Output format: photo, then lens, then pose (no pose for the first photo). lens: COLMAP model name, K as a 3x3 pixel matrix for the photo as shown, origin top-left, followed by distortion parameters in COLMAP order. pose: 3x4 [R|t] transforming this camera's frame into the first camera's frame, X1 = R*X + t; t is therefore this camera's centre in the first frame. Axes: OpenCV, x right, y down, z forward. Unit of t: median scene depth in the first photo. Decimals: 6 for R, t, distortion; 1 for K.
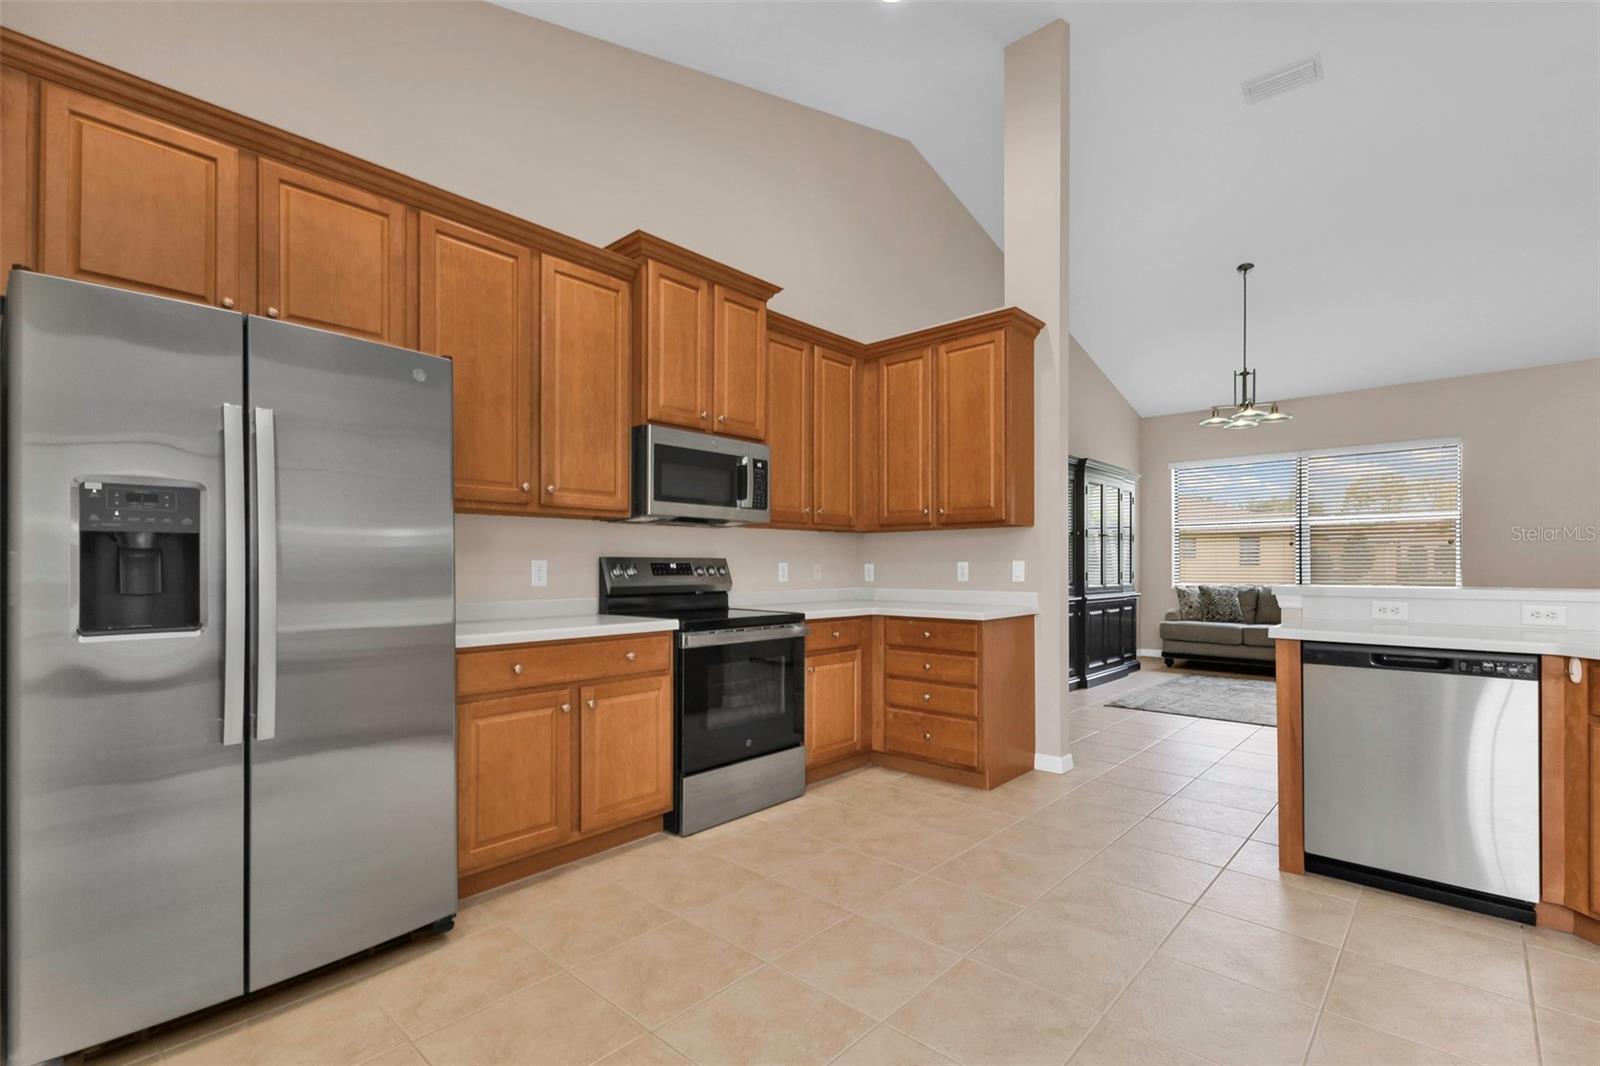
lens RADIAL K [[711.5, 0, 818.4], [0, 711.5, 566.8], [0, 0, 1]] dist [0.009612, -0.002223]
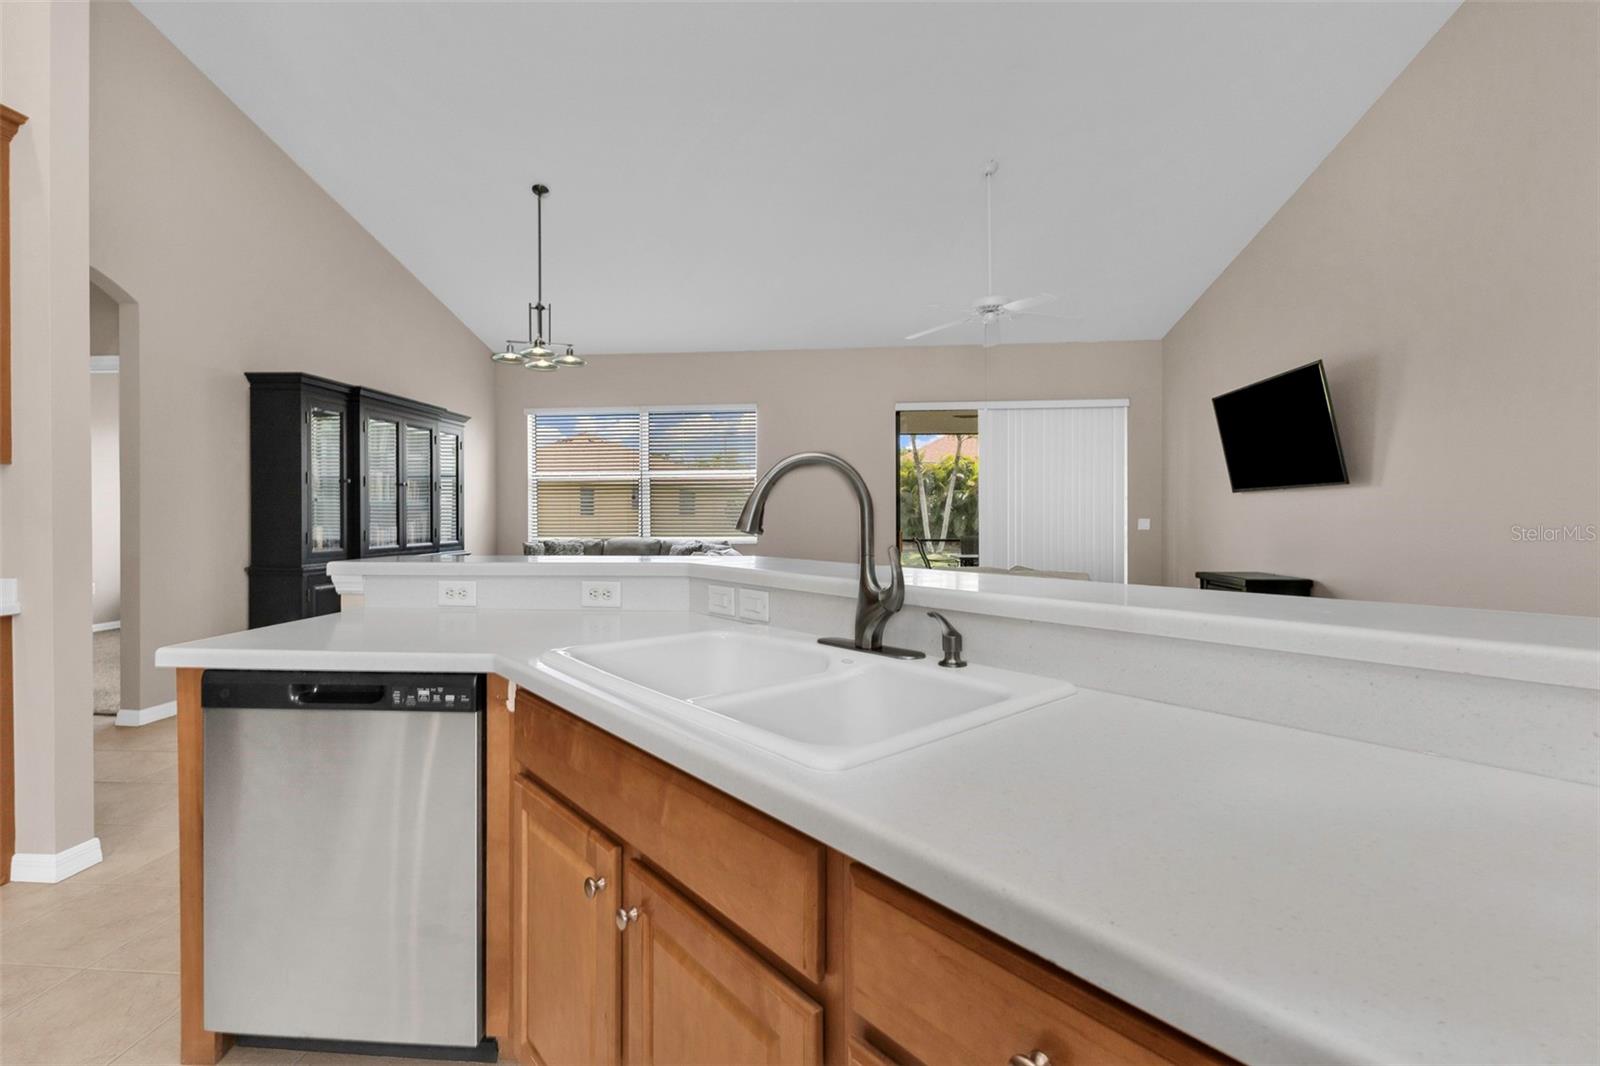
lens RADIAL K [[711.5, 0, 784.8], [0, 711.5, 515.3], [0, 0, 1]] dist [0.009612, -0.002223]
pose [[0.797813, -0.003447, 0.602895, 0.505203], [0.004672, 0.999989, -0.000466, -0.013217], [-0.602887, 0.003189, 0.797820, 0.170657]]
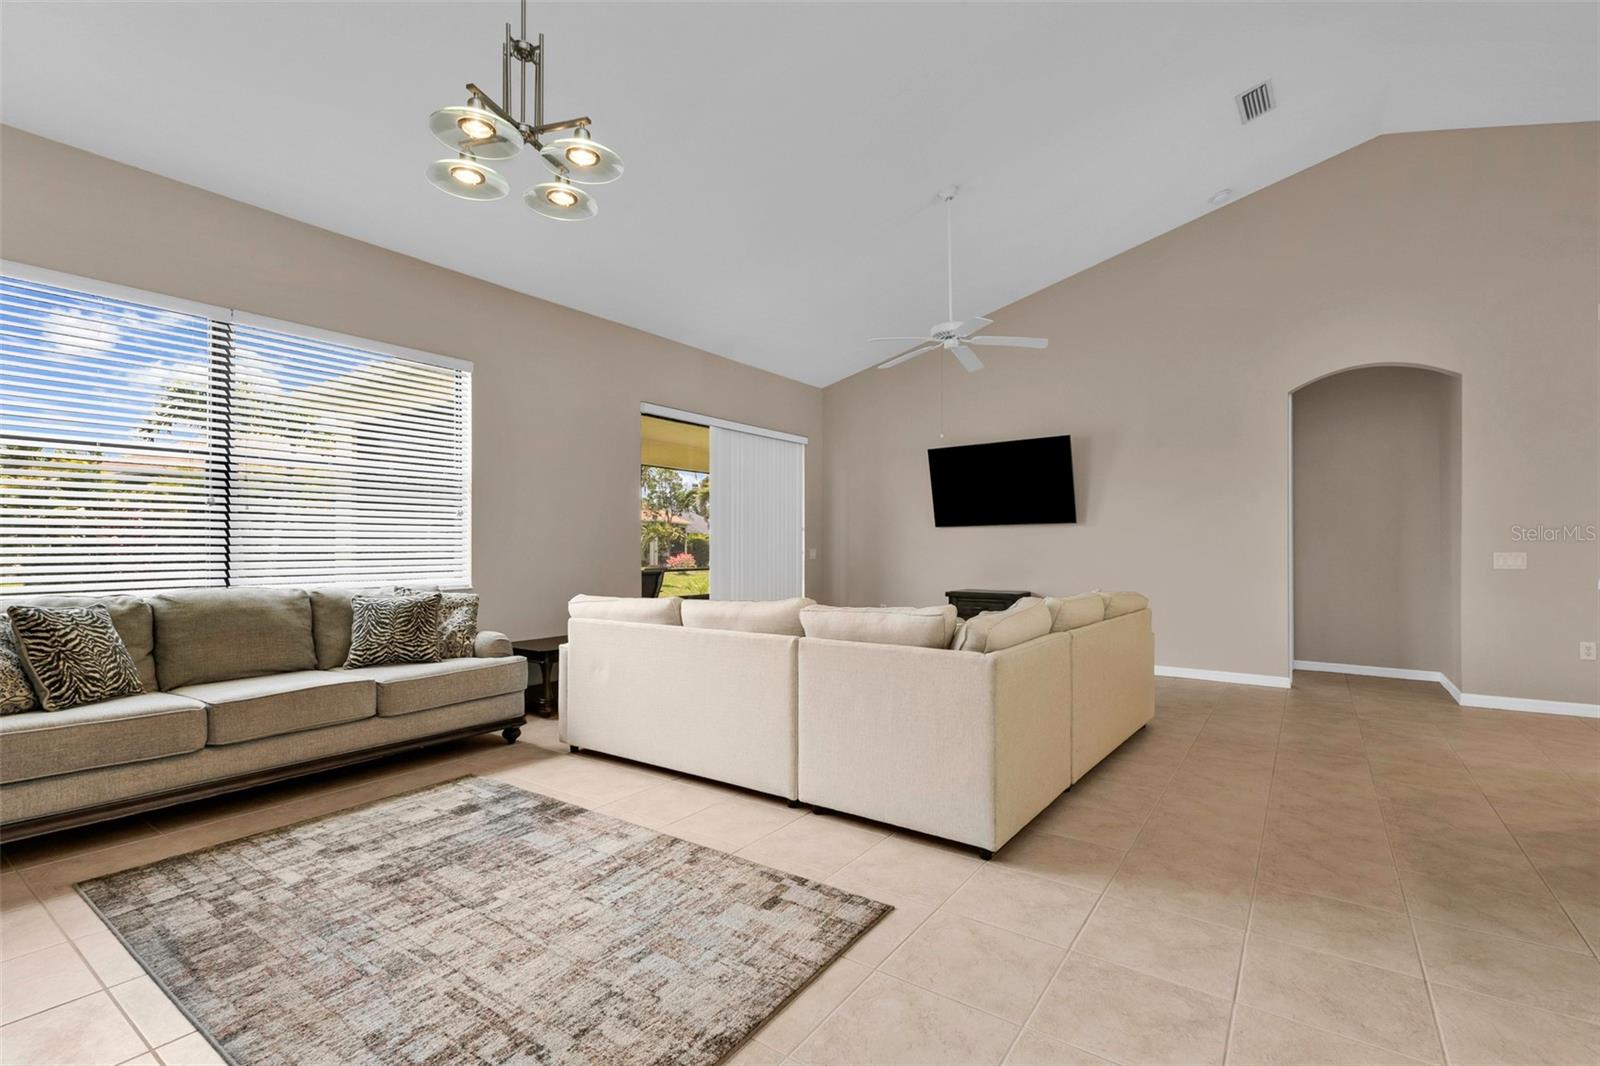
lens RADIAL K [[711.5, 0, 800.6], [0, 711.5, 545.5], [0, 0, 1]] dist [0.009612, -0.002223]
pose [[-0.112618, 0.000406, 0.993638, 0.332054], [0.000838, 1.000000, -0.000313, -0.008242], [-0.993638, 0.000797, -0.112618, 1.494587]]
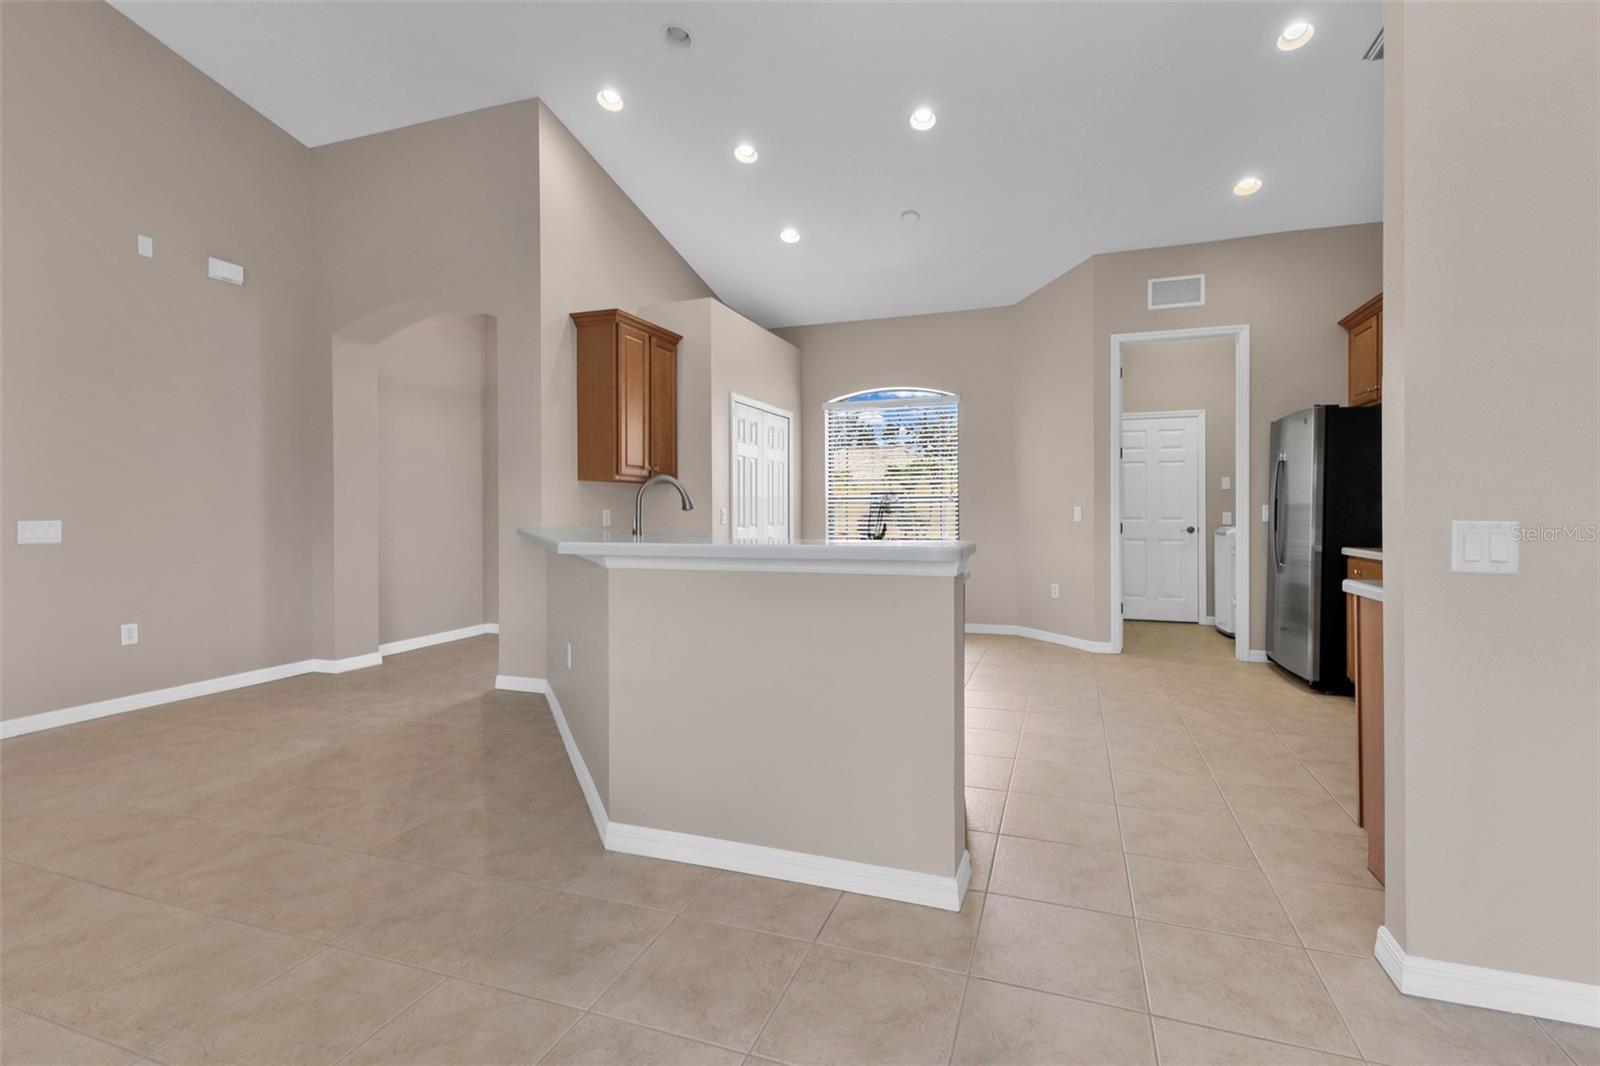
lens RADIAL K [[711.5, 0, 825.7], [0, 711.5, 510.2], [0, 0, 1]] dist [0.009612, -0.002223]
pose [[-0.918673, 0.004785, -0.394989, 0.919375], [0.005532, 0.999984, -0.000753, -0.002388], [0.394980, -0.002876, -0.918685, 1.377734]]
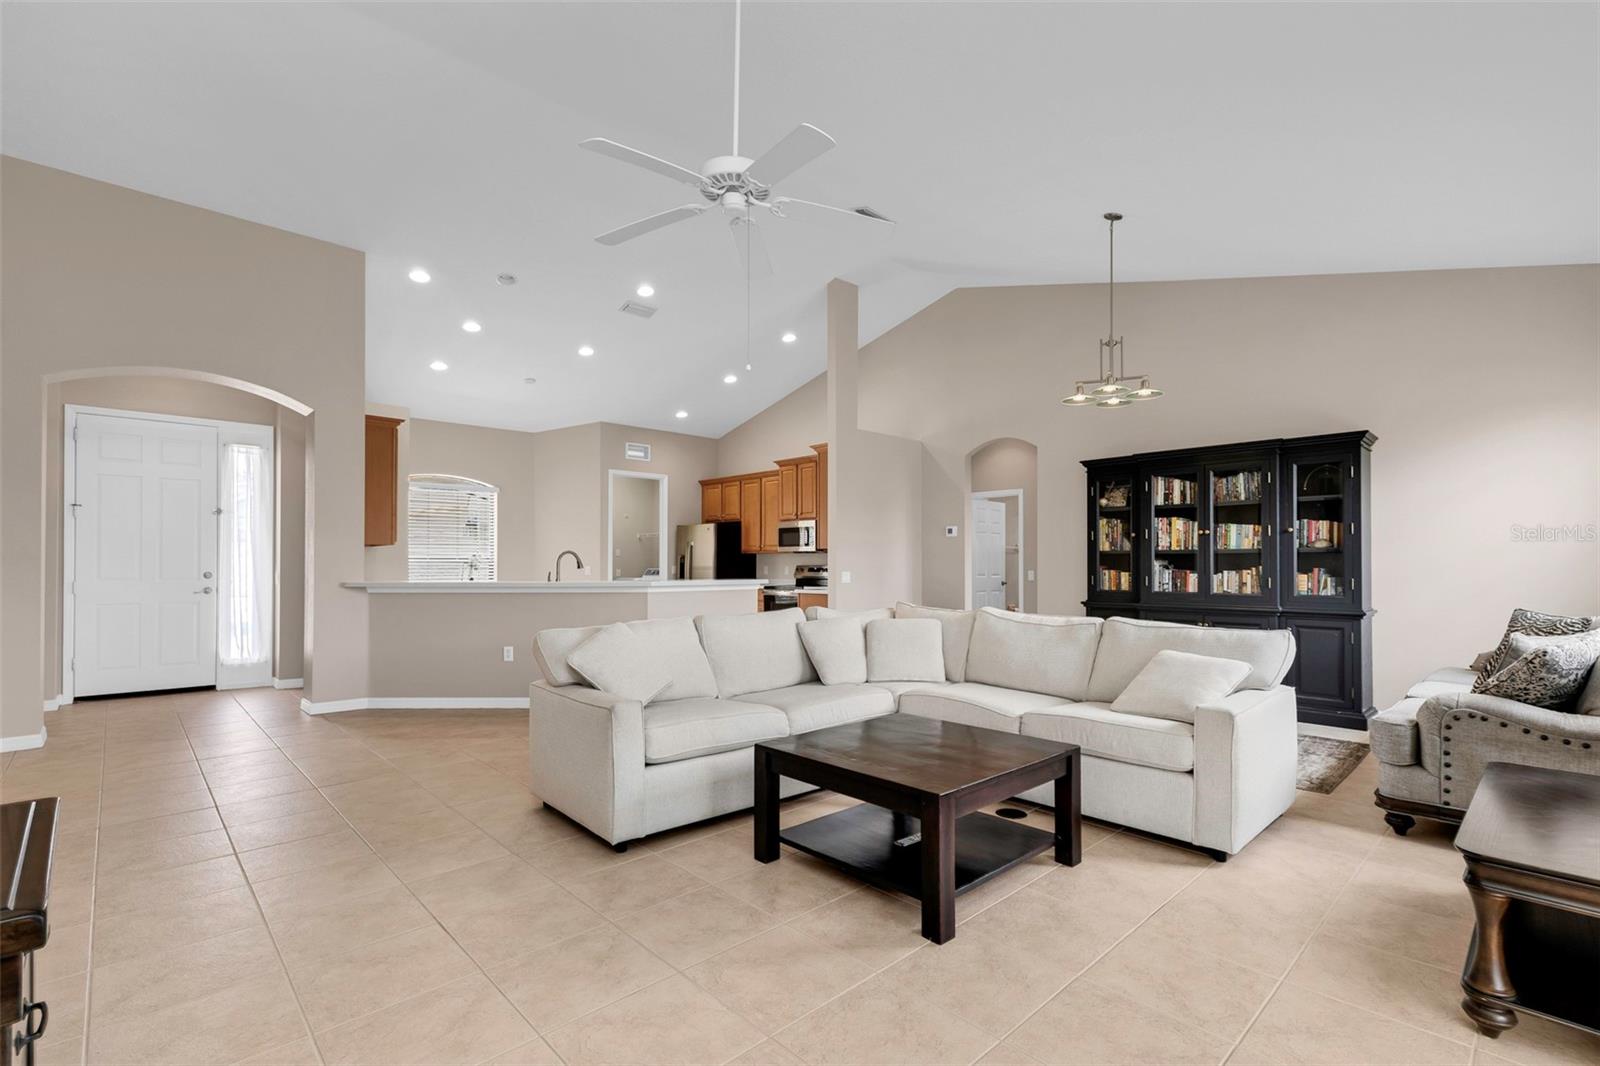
lens RADIAL K [[717.8, 0, 818.9], [0, 717.8, 558.6], [0, 0, 1]] dist [0.005755, -0.000936]
pose [[-0.061078, -0.009206, -0.998091, 2.432306], [-0.000556, 0.999958, -0.009189, -0.012363], [0.998133, -0.000006, -0.061081, 1.172589]]
